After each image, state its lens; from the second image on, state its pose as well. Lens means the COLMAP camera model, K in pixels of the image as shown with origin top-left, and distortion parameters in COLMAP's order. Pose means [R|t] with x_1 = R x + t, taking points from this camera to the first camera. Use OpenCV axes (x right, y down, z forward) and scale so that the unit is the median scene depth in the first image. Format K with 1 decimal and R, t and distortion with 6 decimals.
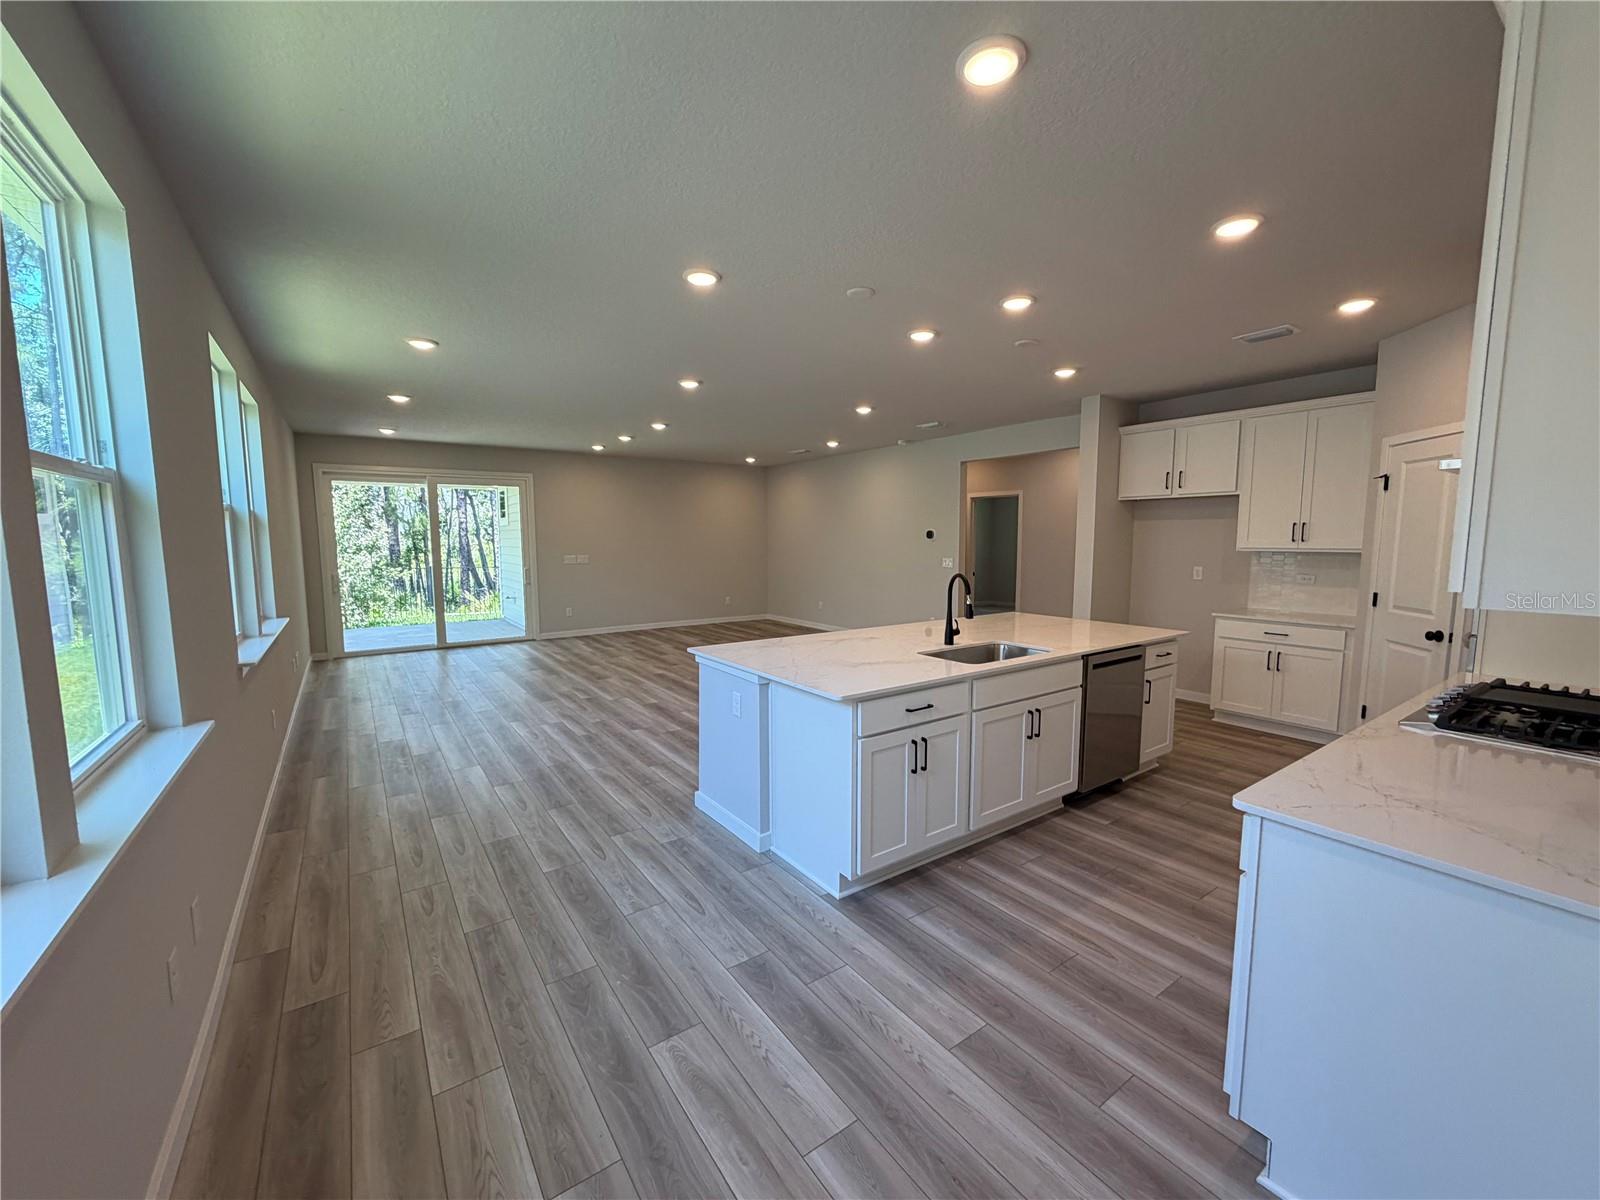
lens RADIAL K [[638.7, 0, 795.2], [0, 638.7, 601.1], [0, 0, 1]] dist [0.000218, 0.000051]
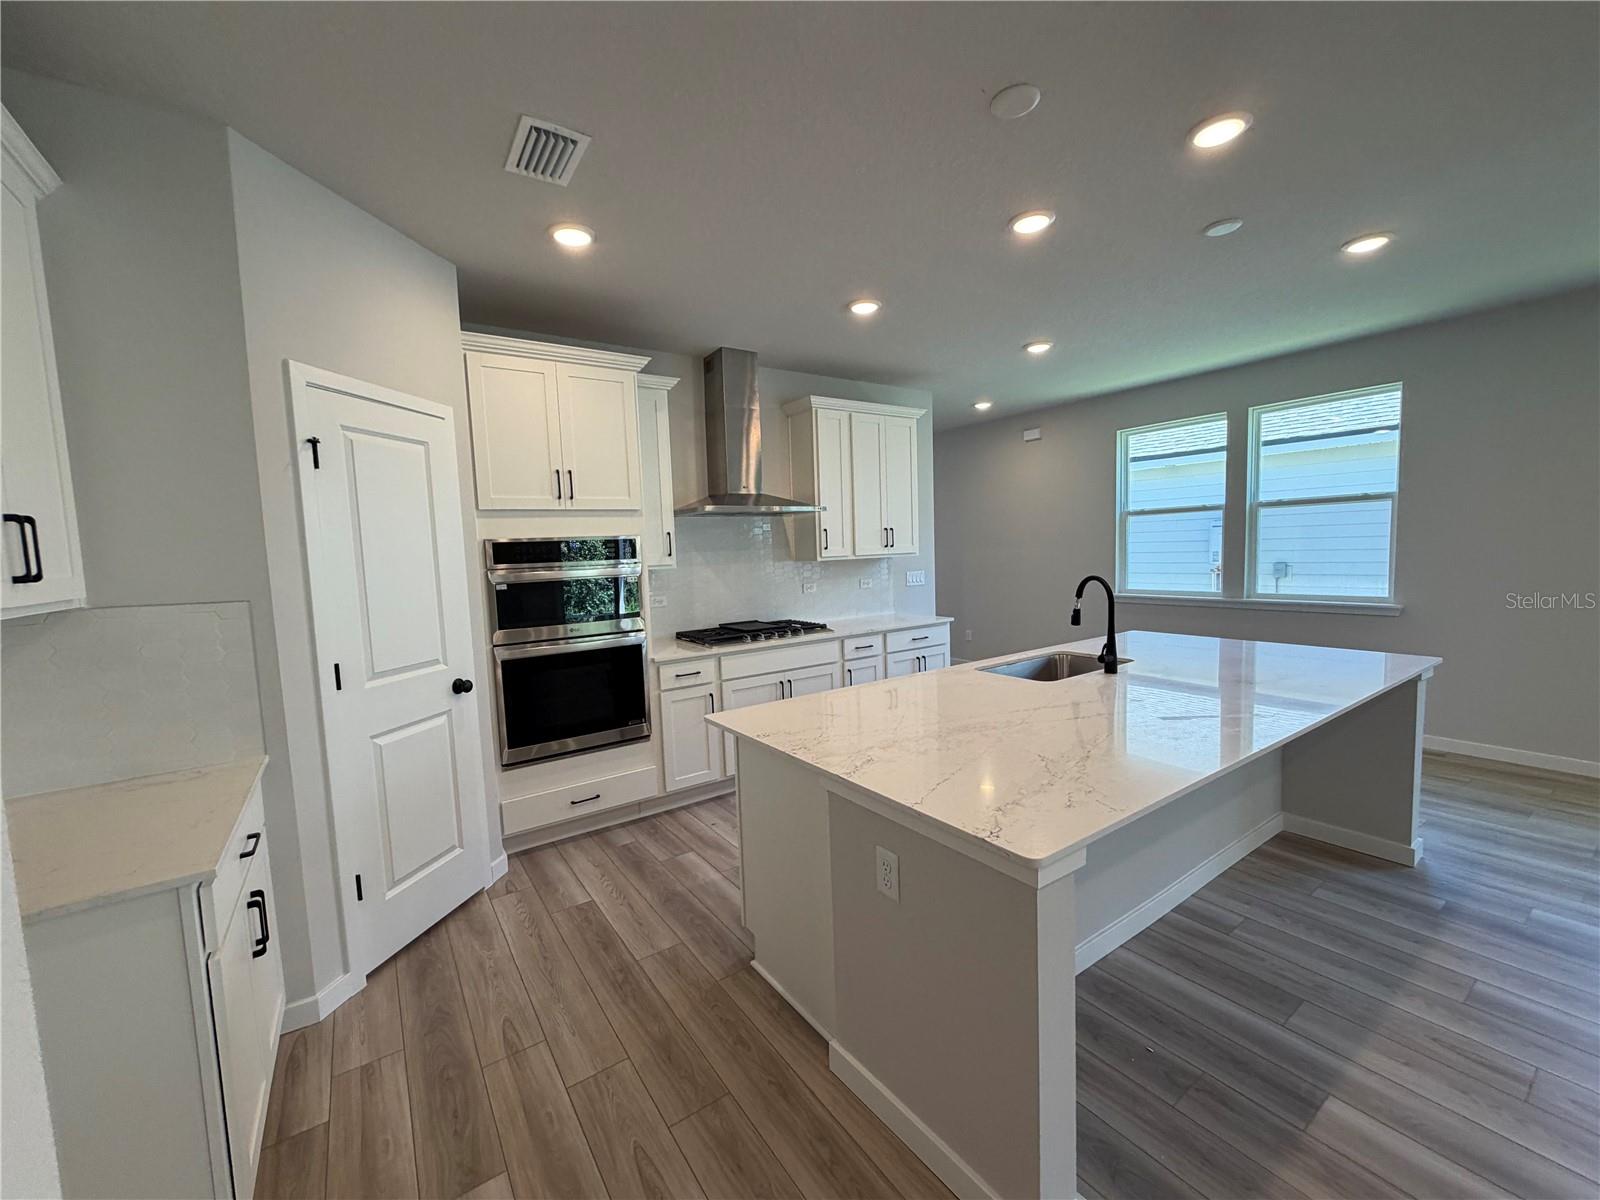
lens RADIAL K [[638.7, 0, 795.2], [0, 638.7, 601.1], [0, 0, 1]] dist [0.000218, 0.000051]
pose [[-0.999195, 0.038051, 0.012741, 0.287137], [0.039752, 0.981970, 0.184808, -0.079871], [-0.005479, 0.185166, -0.982692, 0.825015]]
